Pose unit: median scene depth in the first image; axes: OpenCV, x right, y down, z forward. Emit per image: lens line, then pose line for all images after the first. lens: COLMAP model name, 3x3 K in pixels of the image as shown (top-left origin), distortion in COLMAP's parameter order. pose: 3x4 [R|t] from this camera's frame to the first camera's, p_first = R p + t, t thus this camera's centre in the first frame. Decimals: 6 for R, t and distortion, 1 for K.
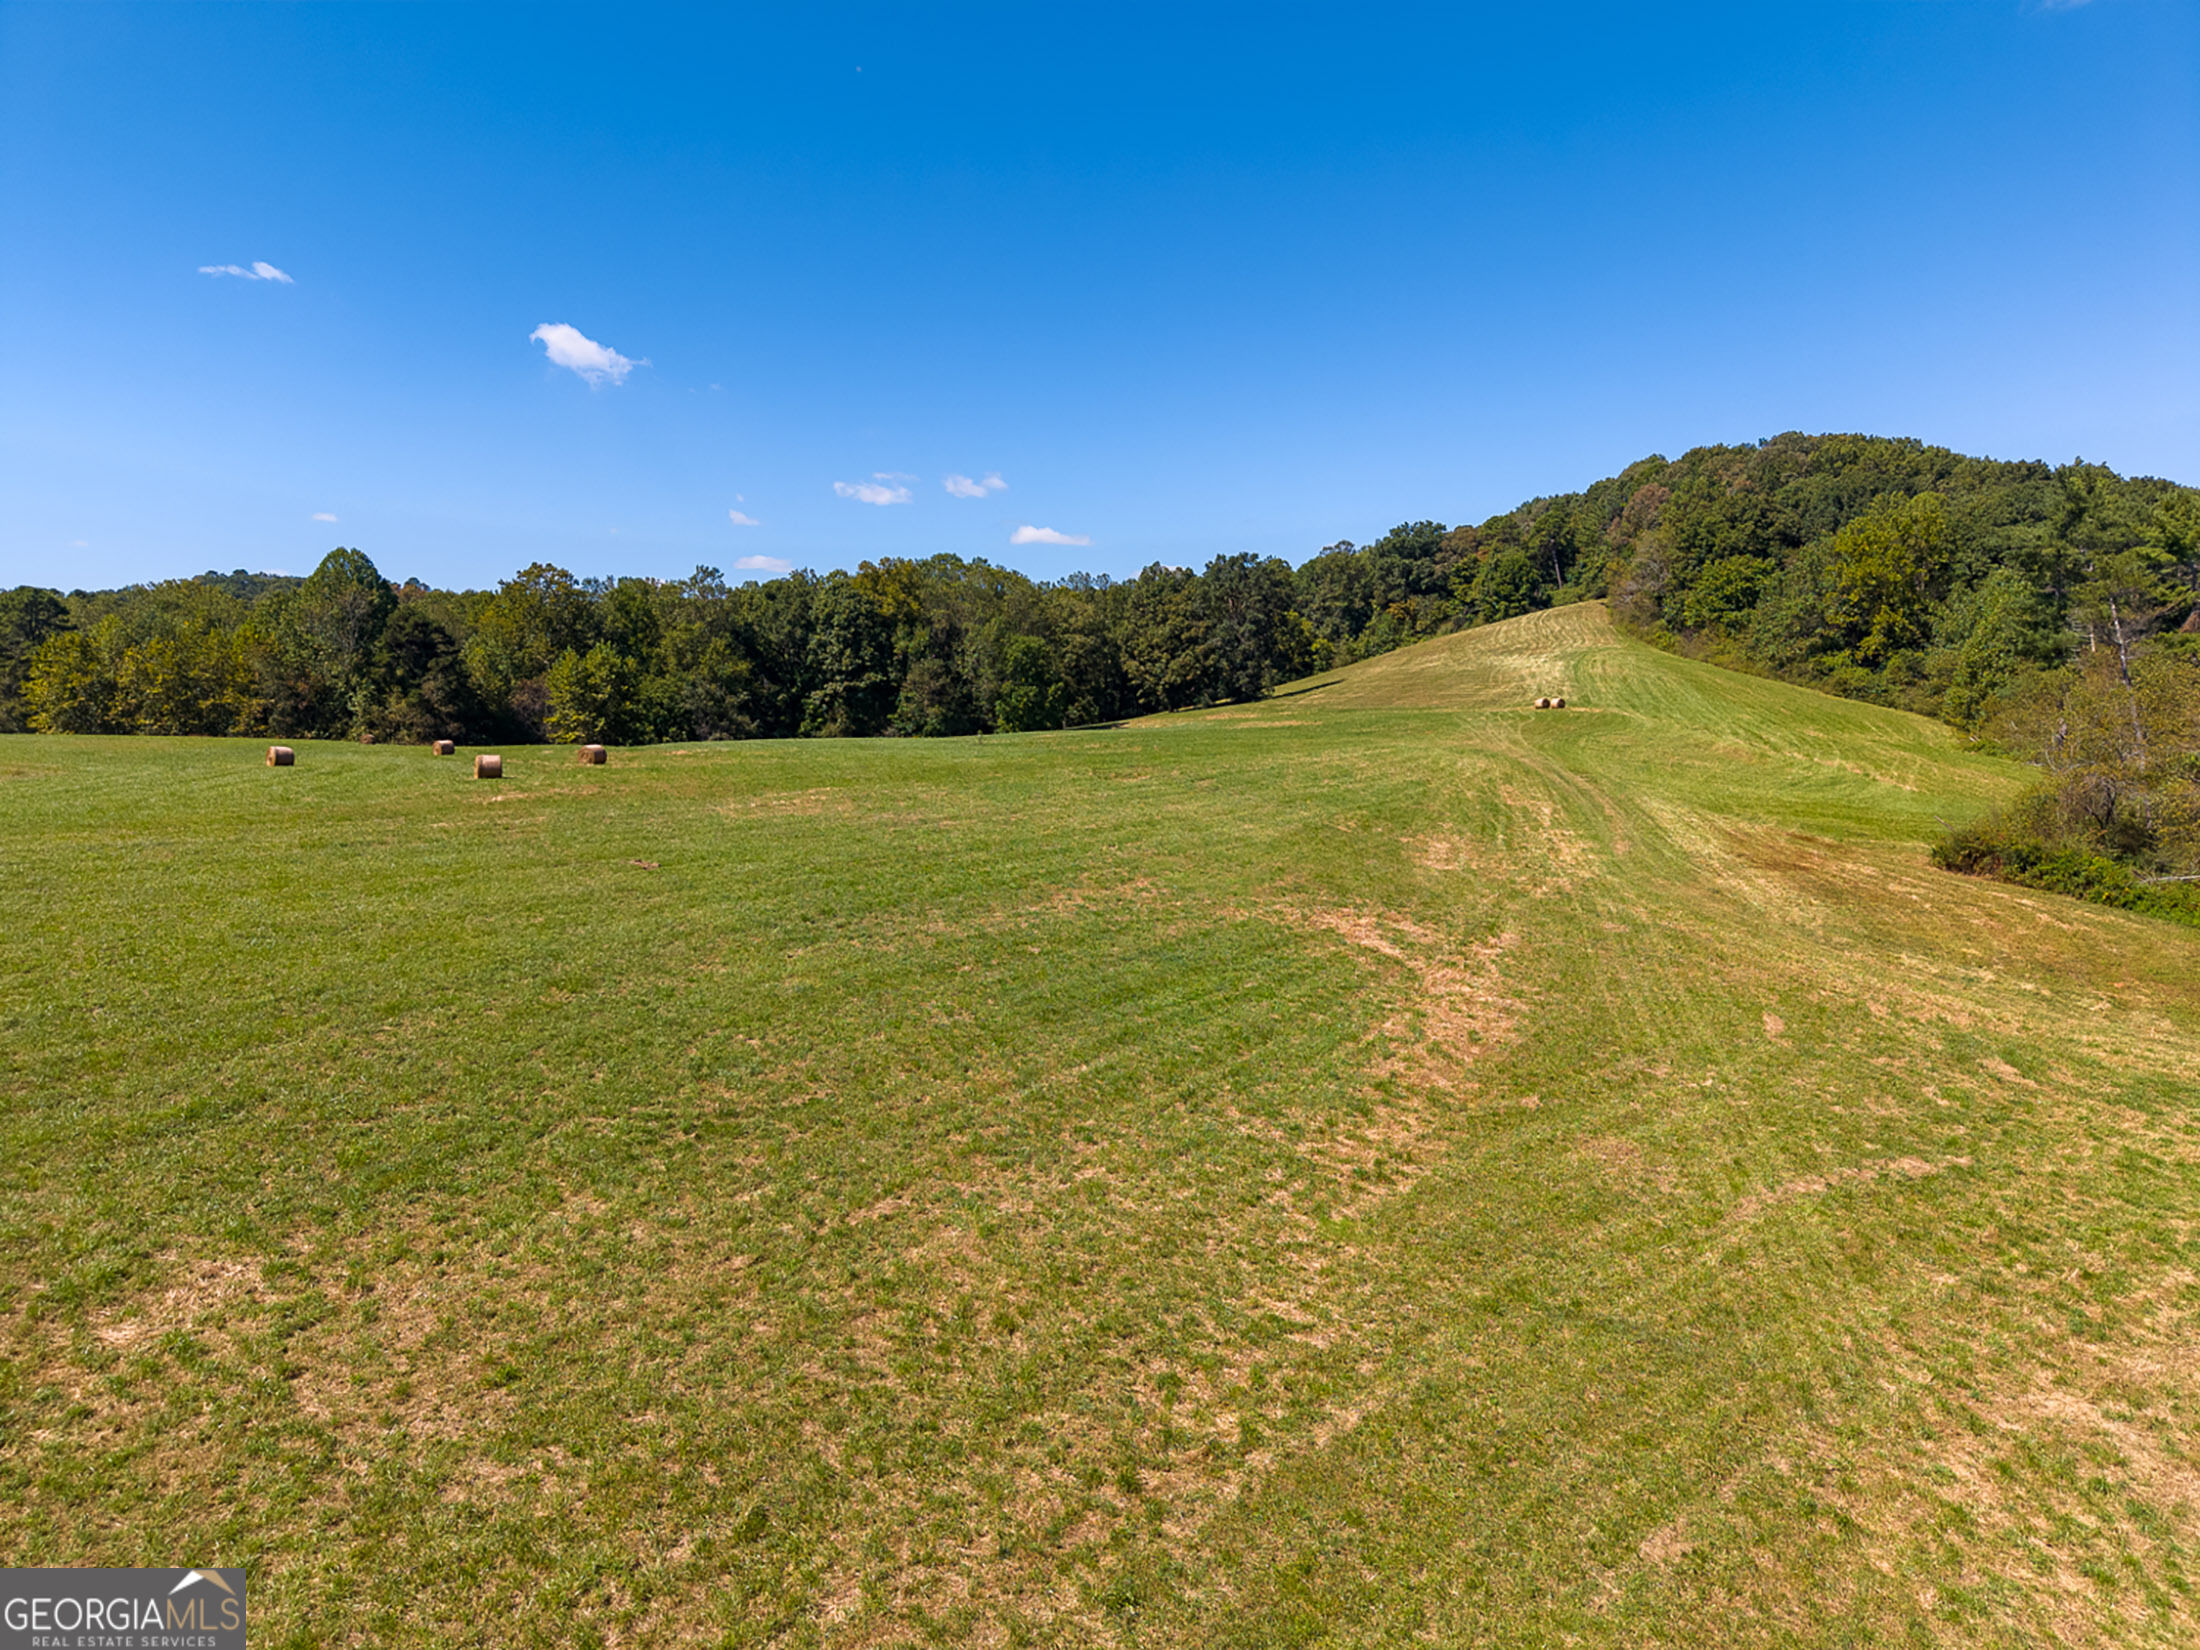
lens RADIAL K [[1535.4, 0, 1098.1], [0, 1535.4, 831.1], [0, 0, 1]] dist [0.040599, -0.038069]
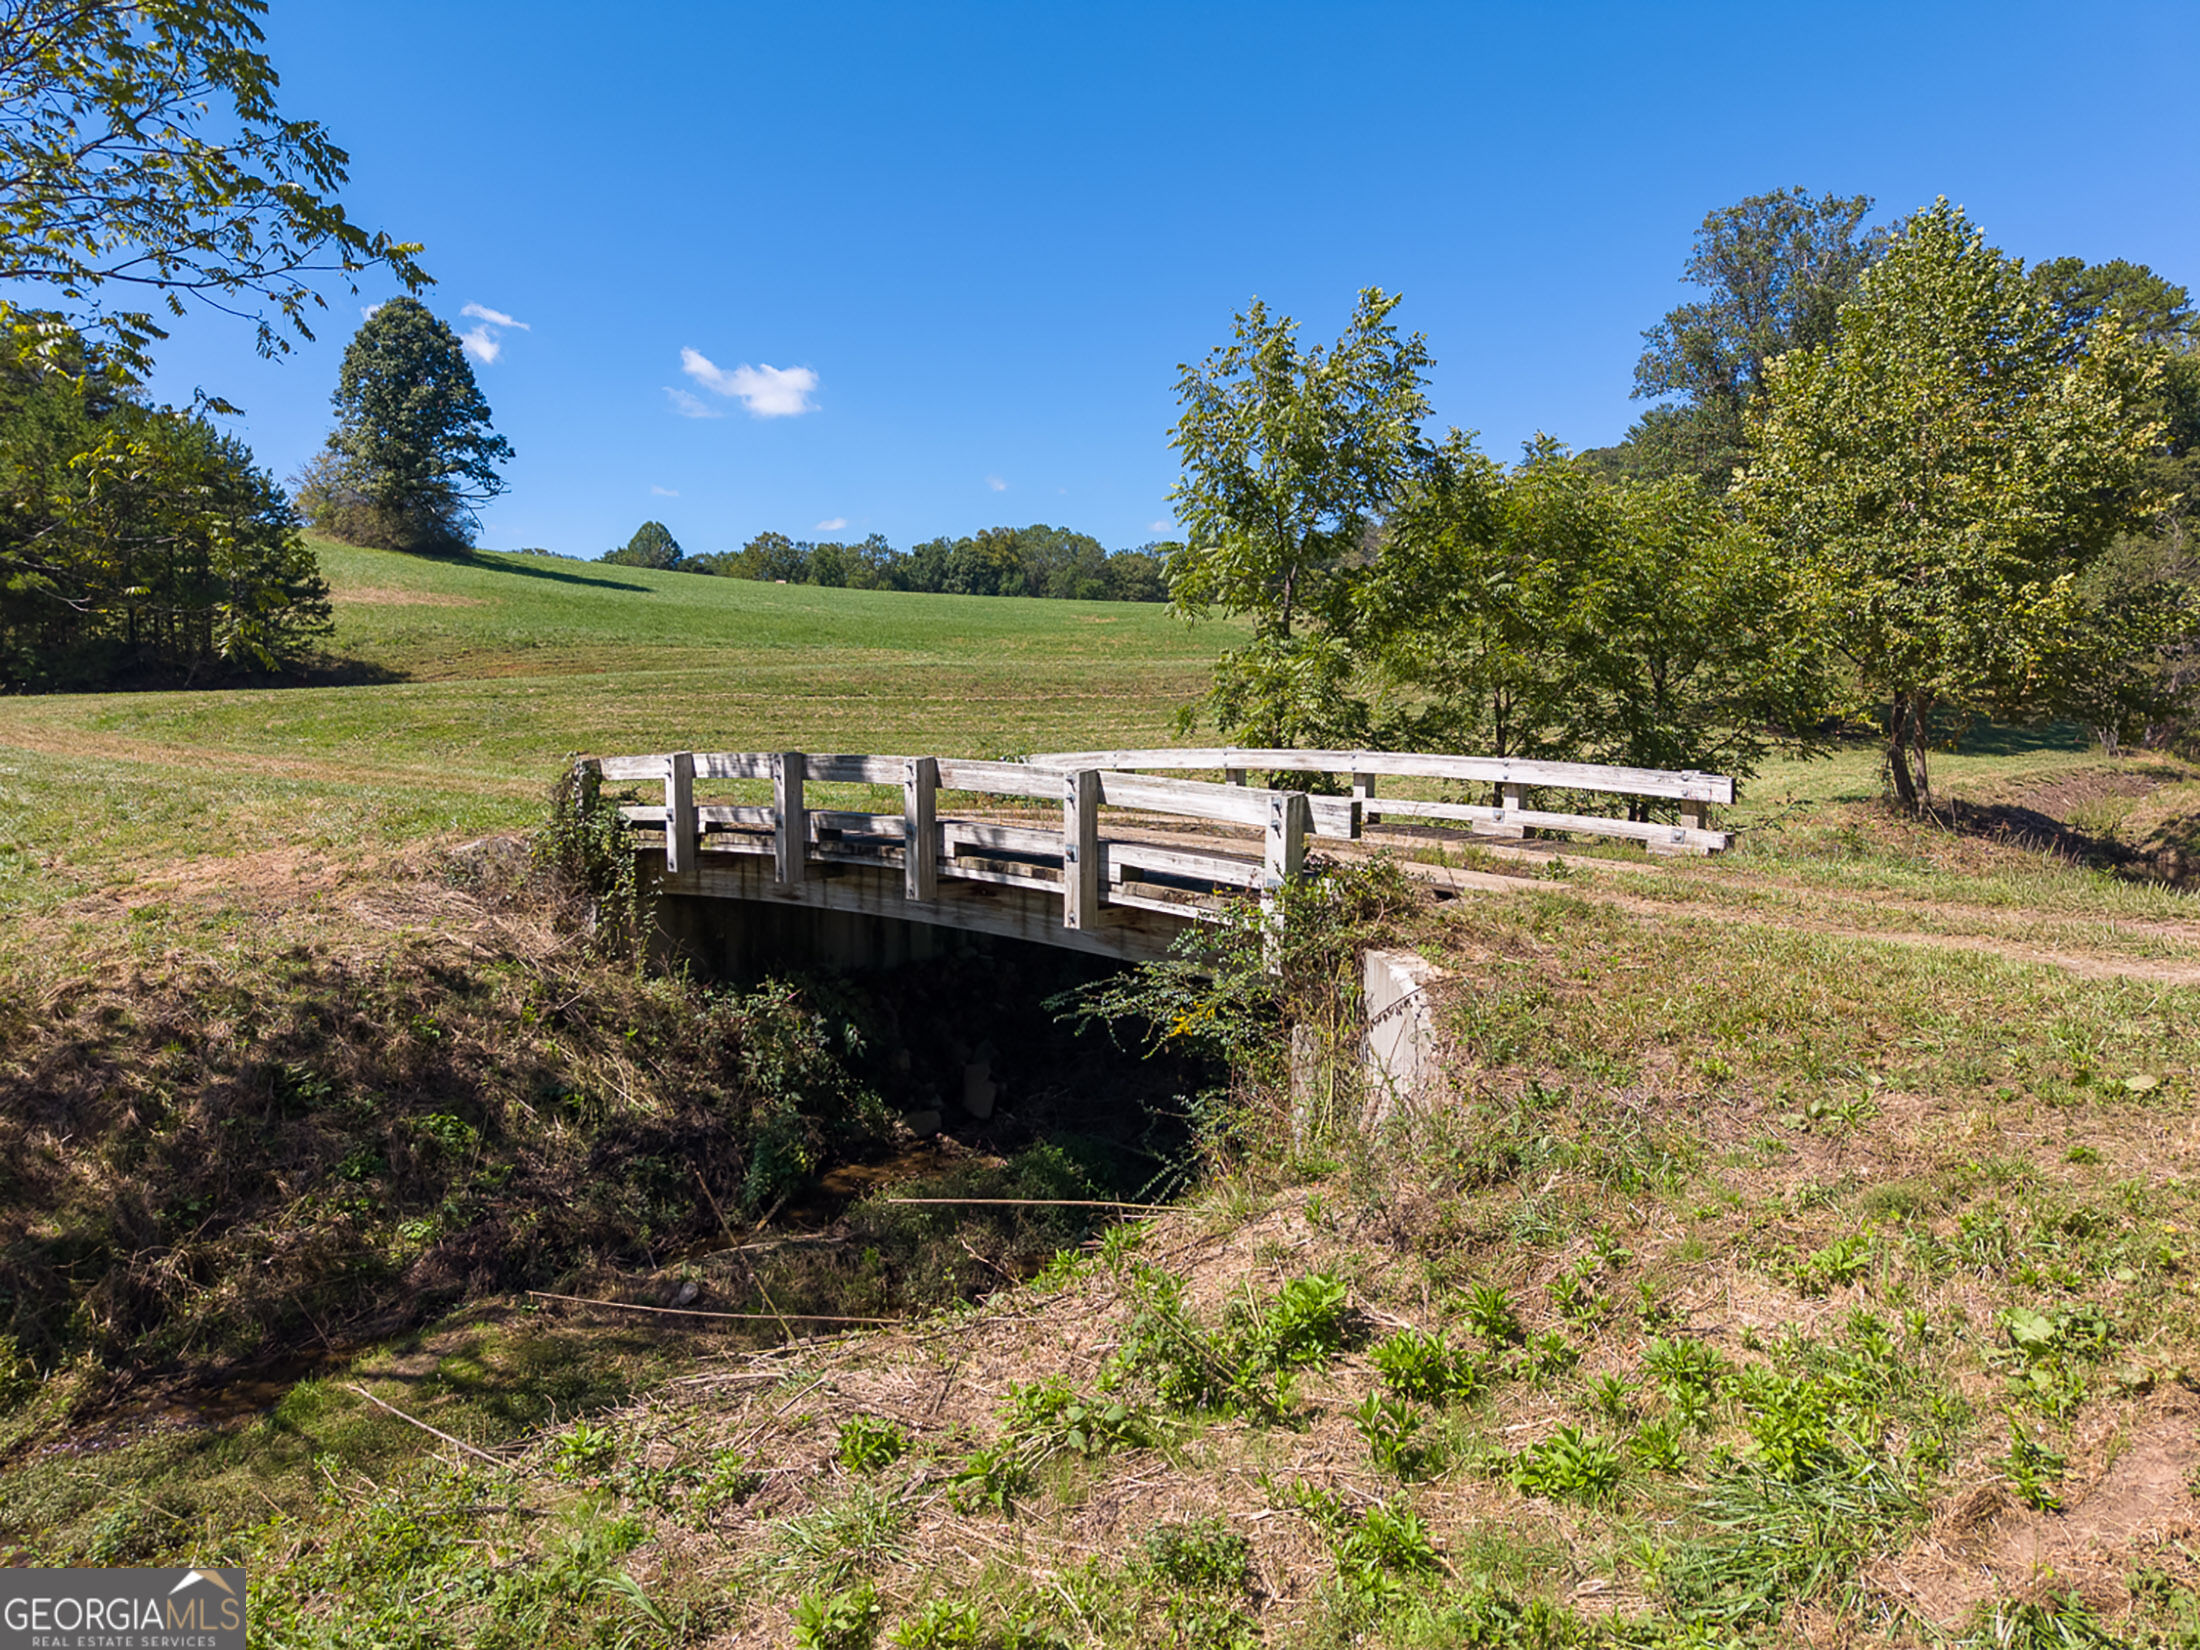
lens RADIAL K [[1535.4, 0, 1104.2], [0, 1535.4, 830.5], [0, 0, 1]] dist [0.040599, -0.038069]
pose [[0.994224, 0.007457, -0.107067, 0.124778], [-0.007525, 0.999972, -0.000232, 0.111818], [0.107062, 0.001037, 0.994252, -0.448176]]
